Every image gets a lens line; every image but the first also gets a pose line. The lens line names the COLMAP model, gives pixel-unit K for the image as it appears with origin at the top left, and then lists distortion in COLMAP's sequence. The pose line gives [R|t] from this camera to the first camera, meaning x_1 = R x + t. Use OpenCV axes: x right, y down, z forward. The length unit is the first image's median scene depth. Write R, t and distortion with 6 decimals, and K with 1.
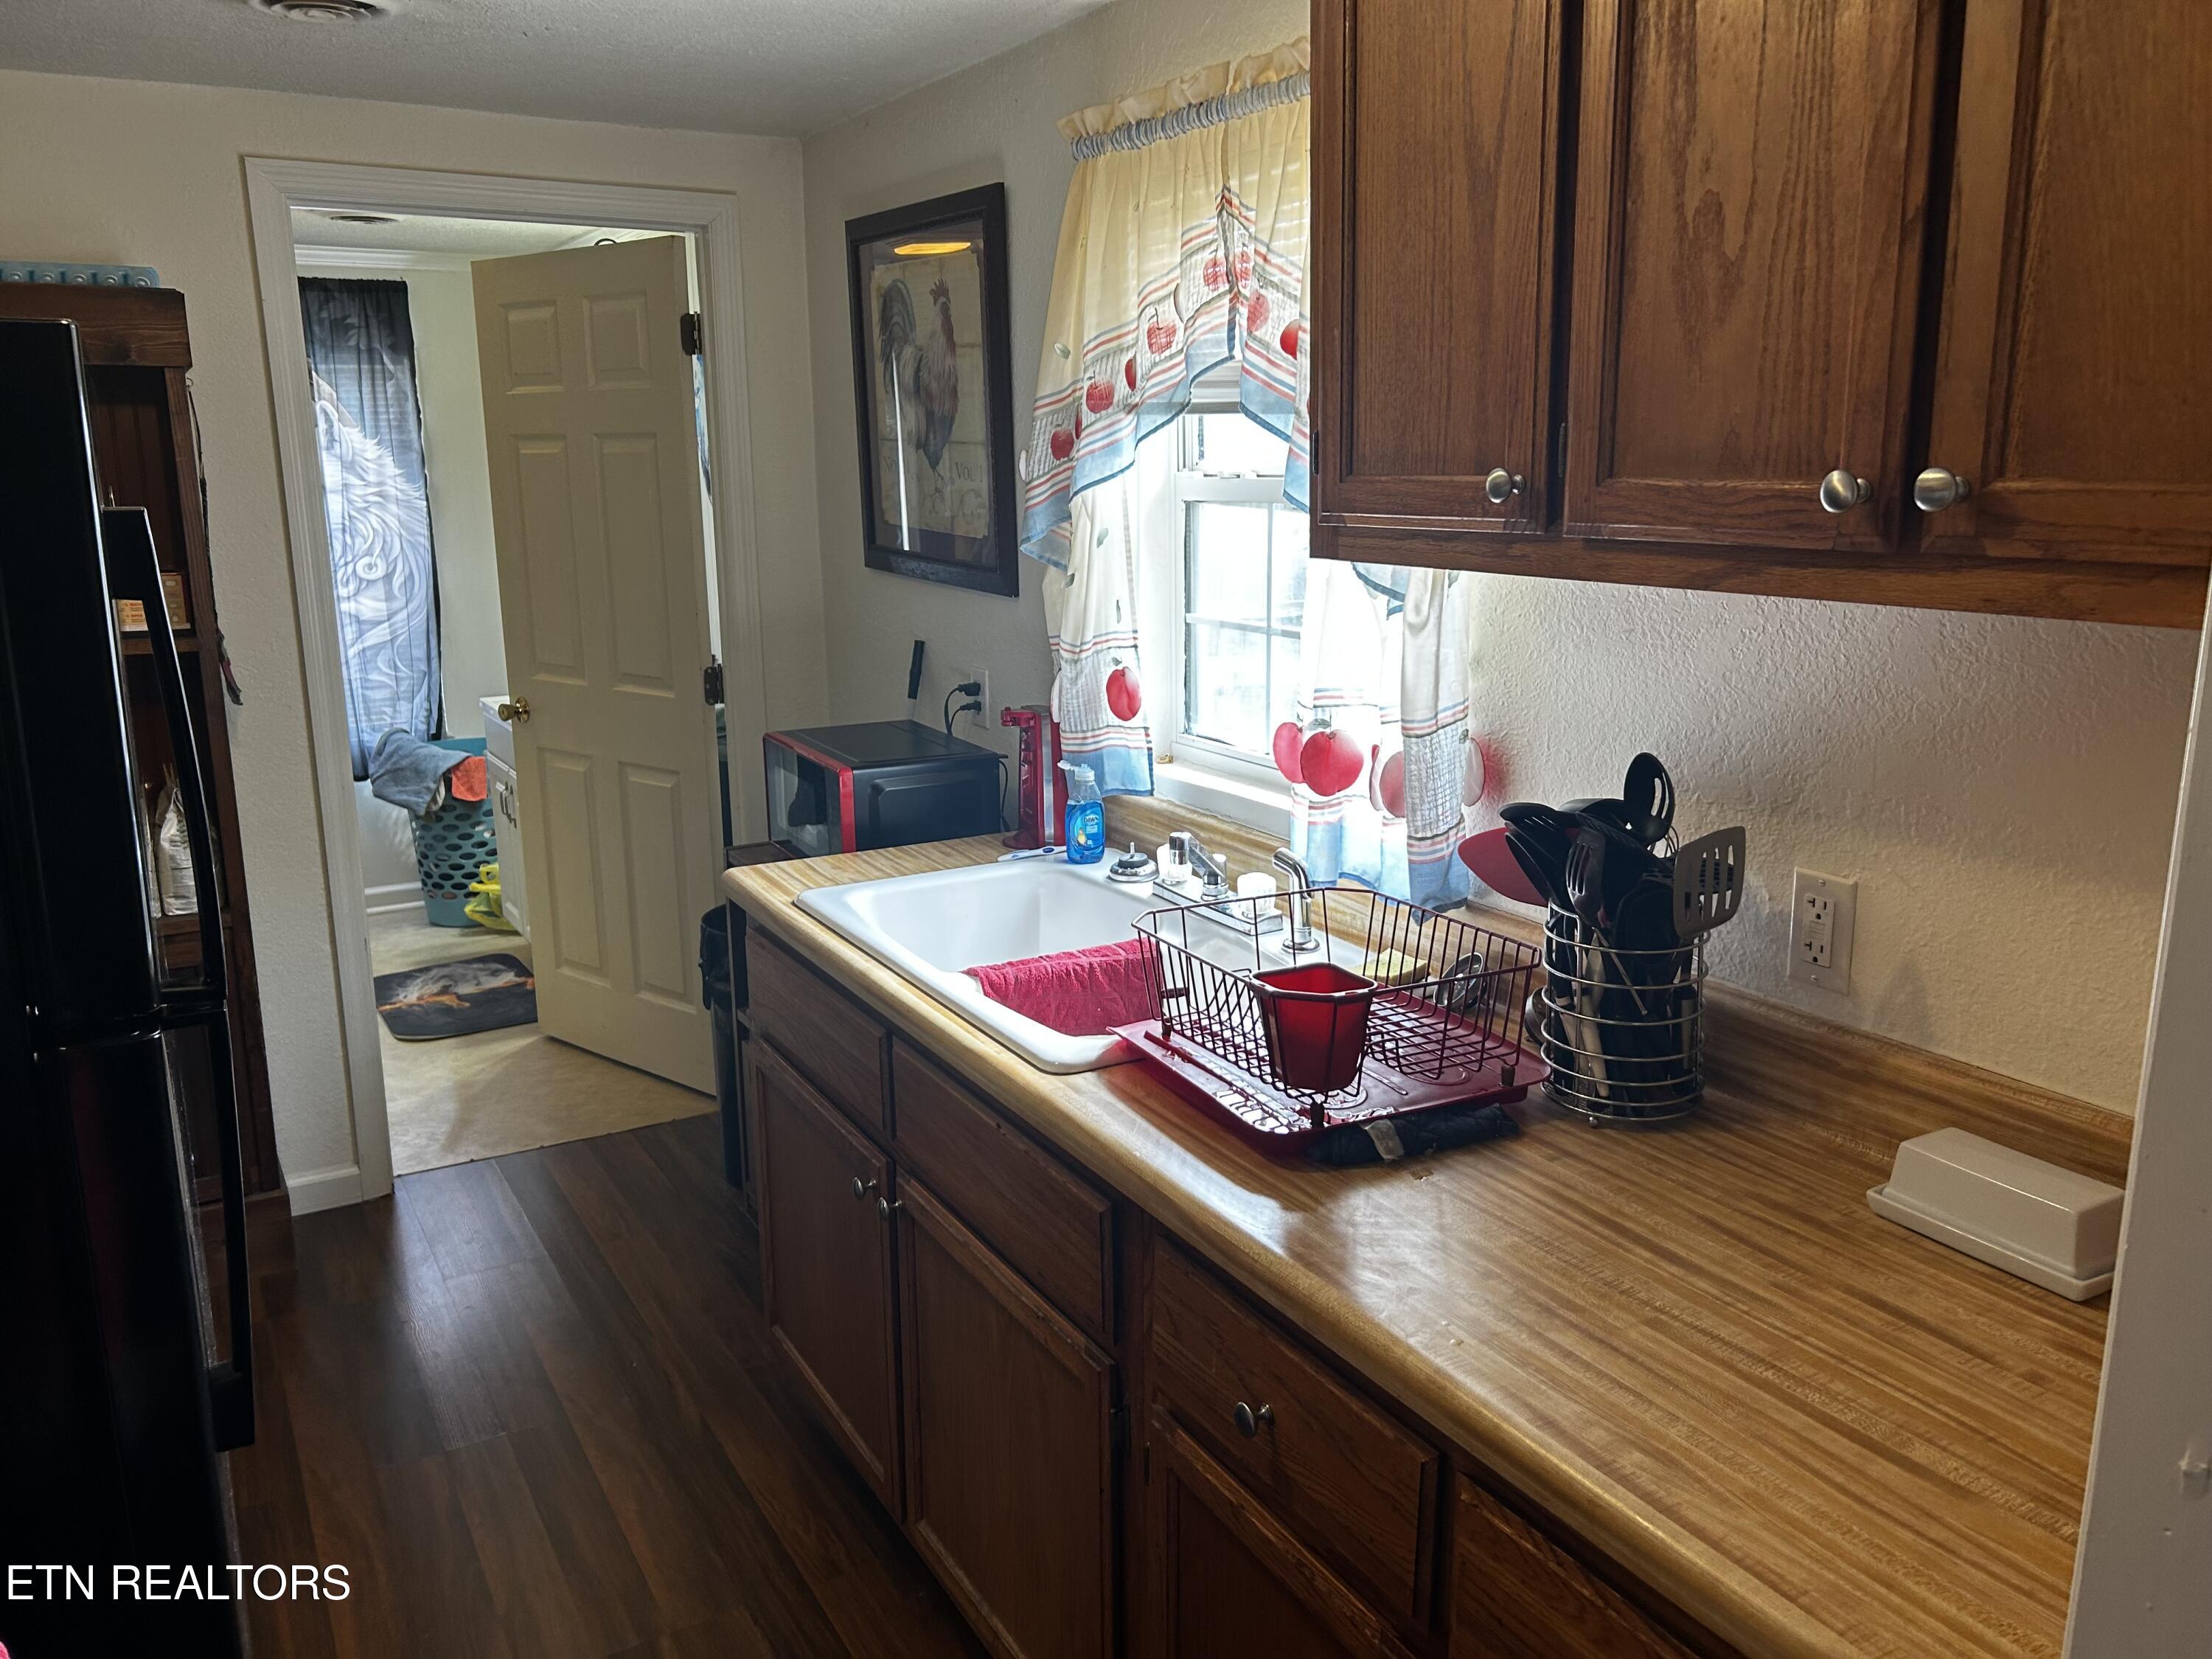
lens RADIAL K [[1665.5, 0, 1107.7], [0, 1665.5, 830.6], [0, 0, 1]] dist [0.042776, -0.012150]
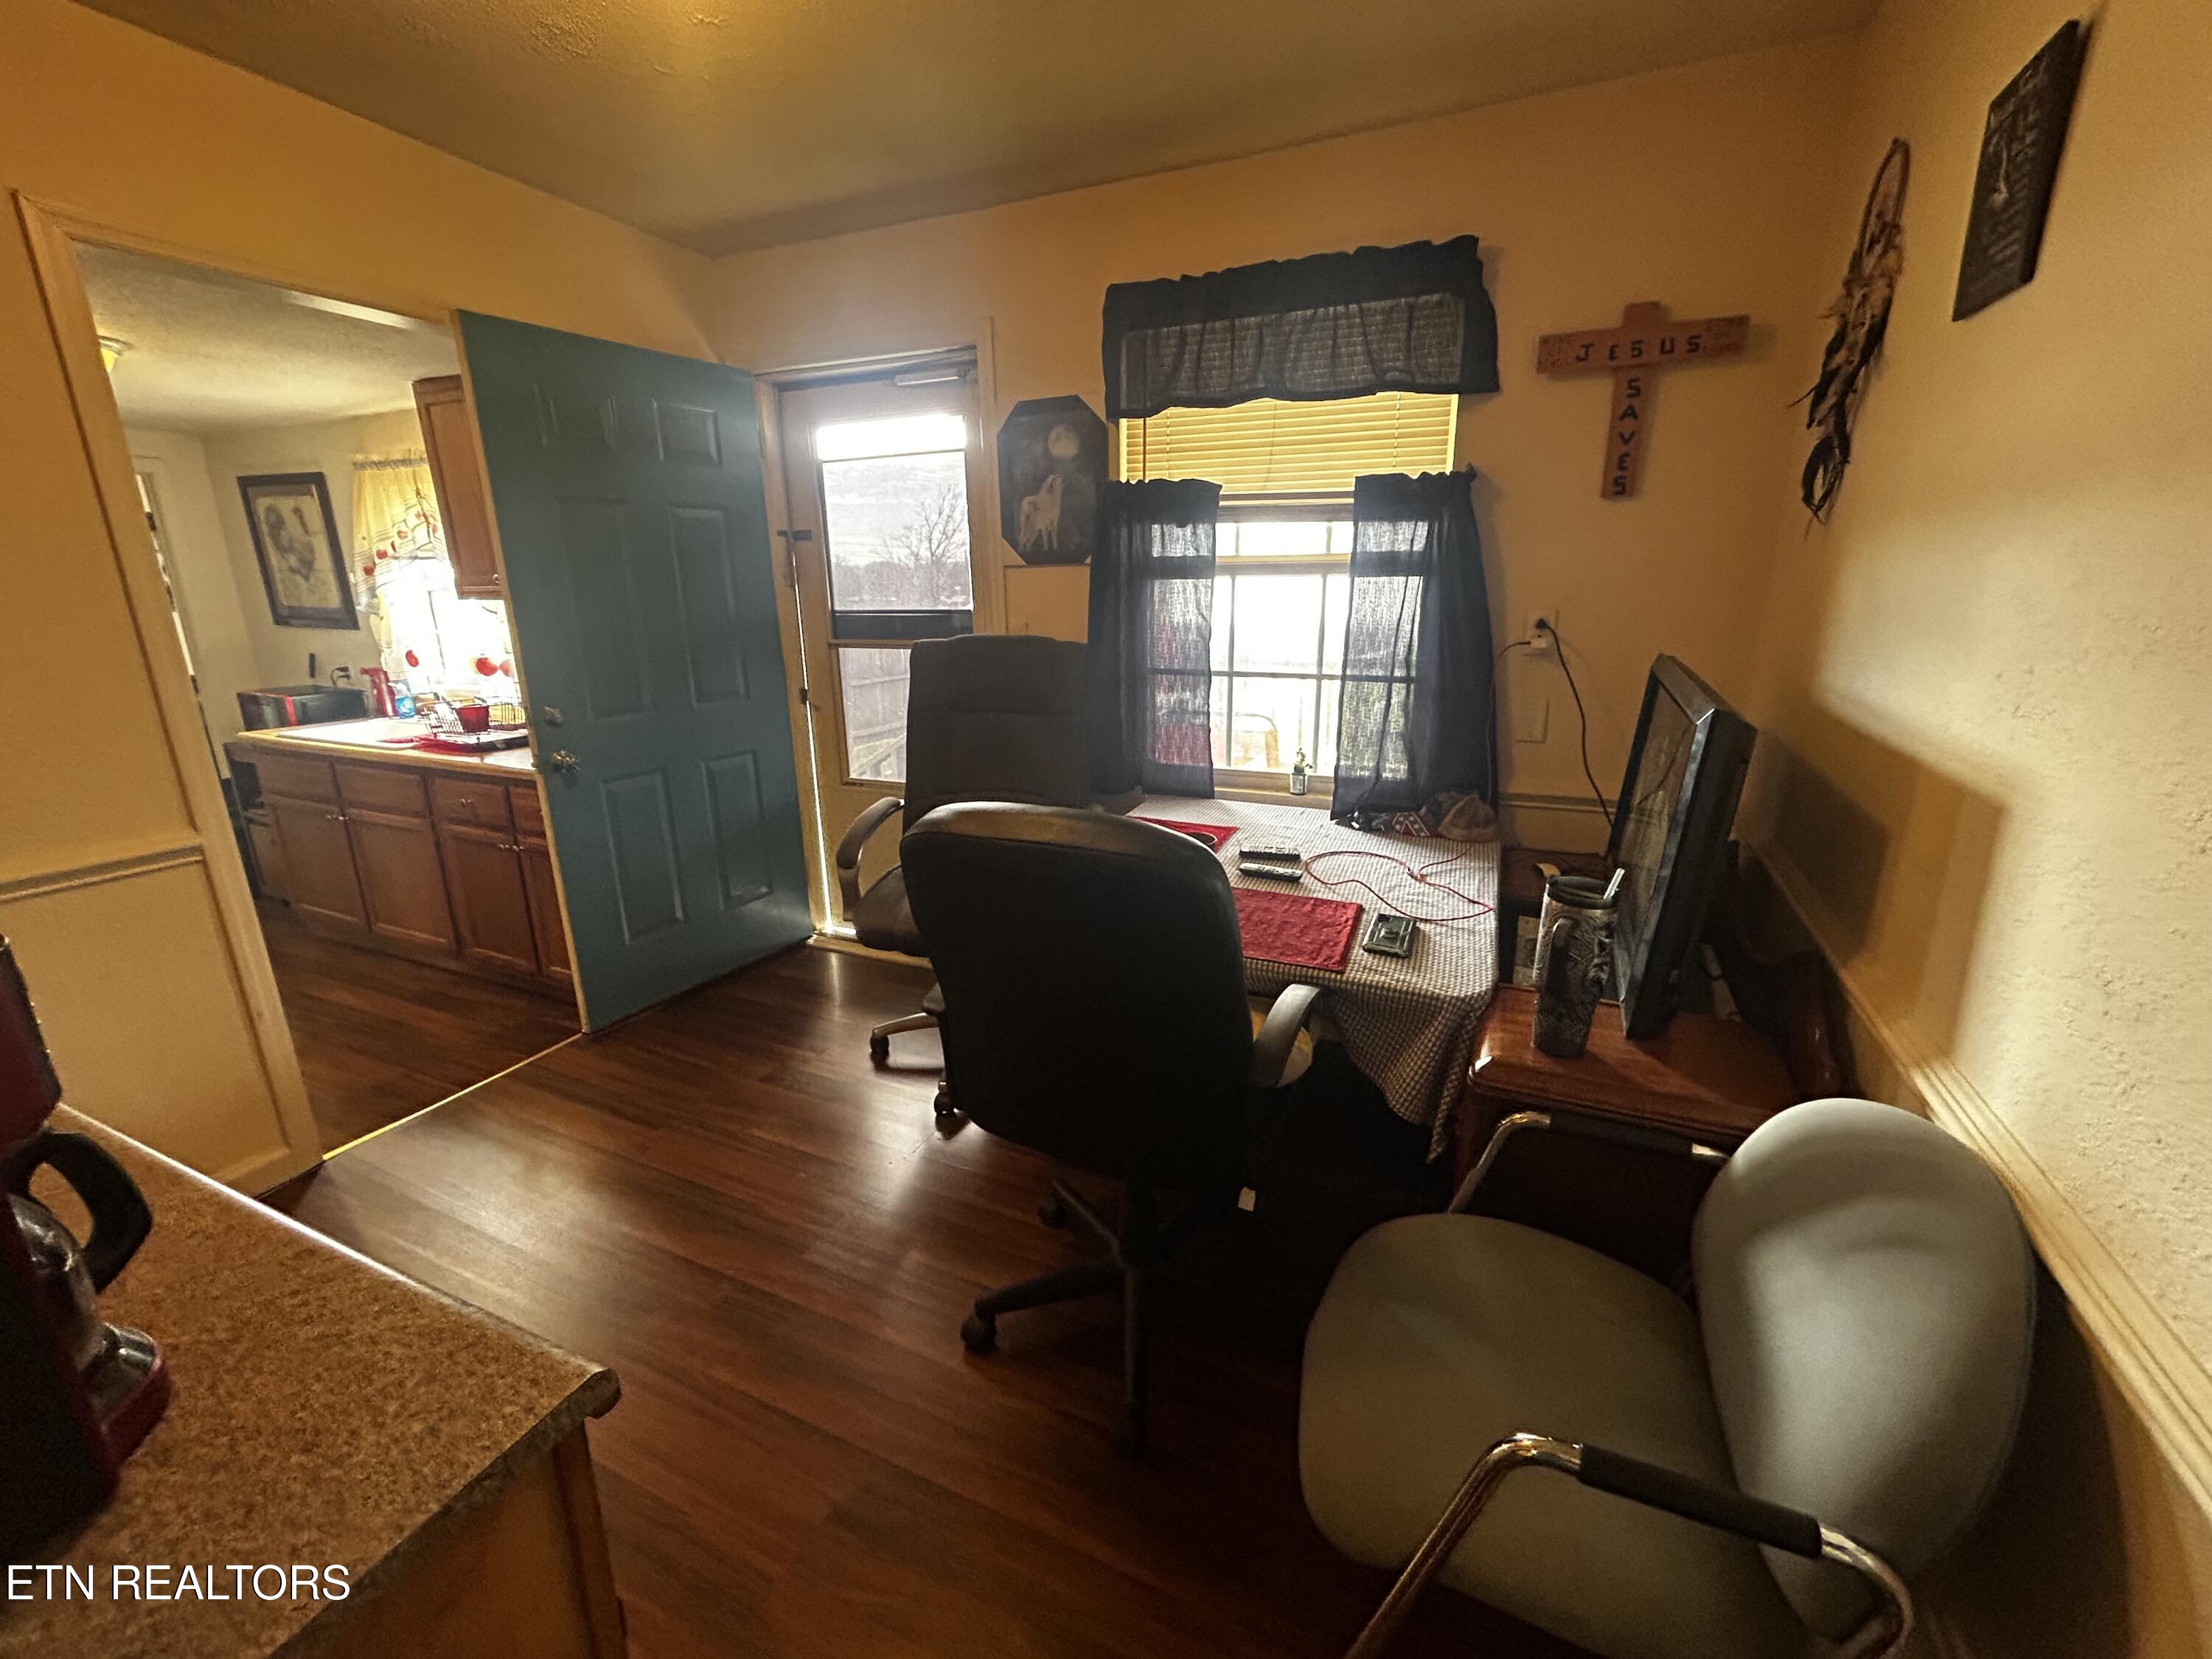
lens RADIAL K [[915.7, 0, 1113.8], [0, 915.7, 823.3], [0, 0, 1]] dist [0.000987, 0.000100]
pose [[0.809662, -0.152011, 0.566869, 0.046205], [0.134405, 0.988232, 0.073031, 0.229820], [-0.571299, 0.017060, 0.820565, -0.915728]]
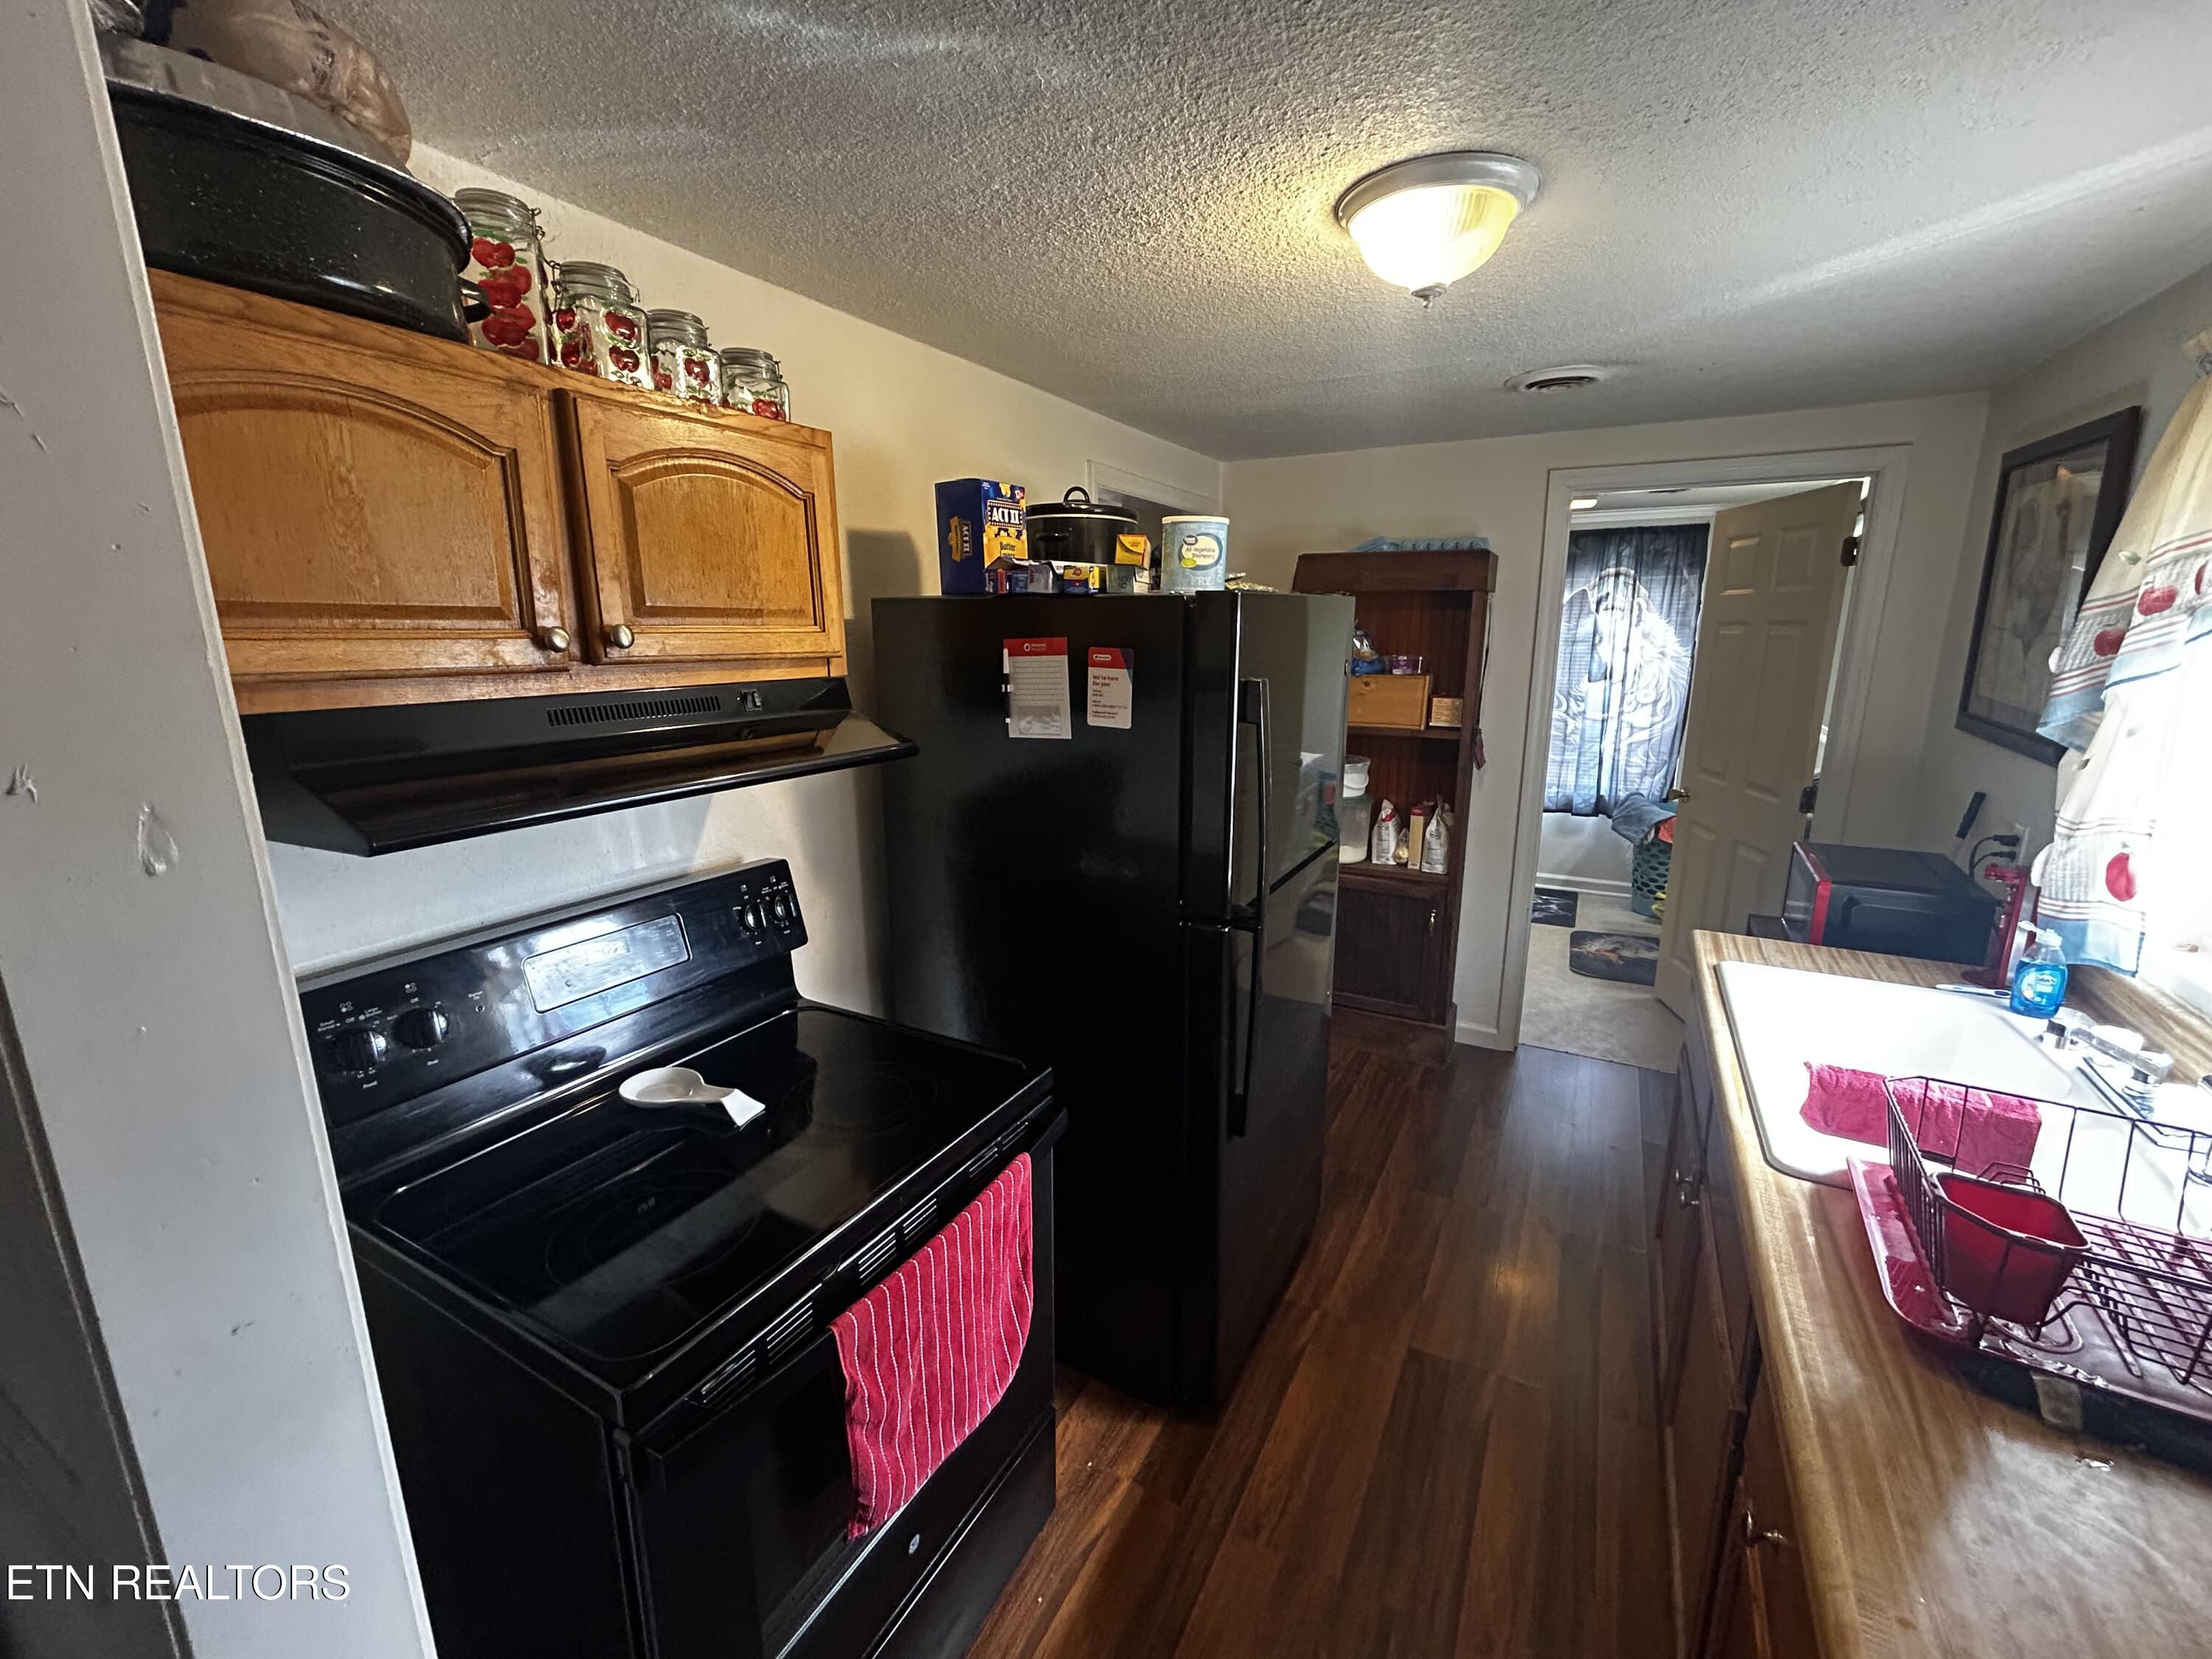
lens RADIAL K [[915.7, 0, 1103.0], [0, 915.7, 822.5], [0, 0, 1]] dist [0.000987, 0.000100]
pose [[0.524103, 0.190128, -0.830161, 0.137870], [-0.192550, 0.975976, 0.101961, -0.046668], [0.829603, 0.106410, 0.548121, 0.125728]]
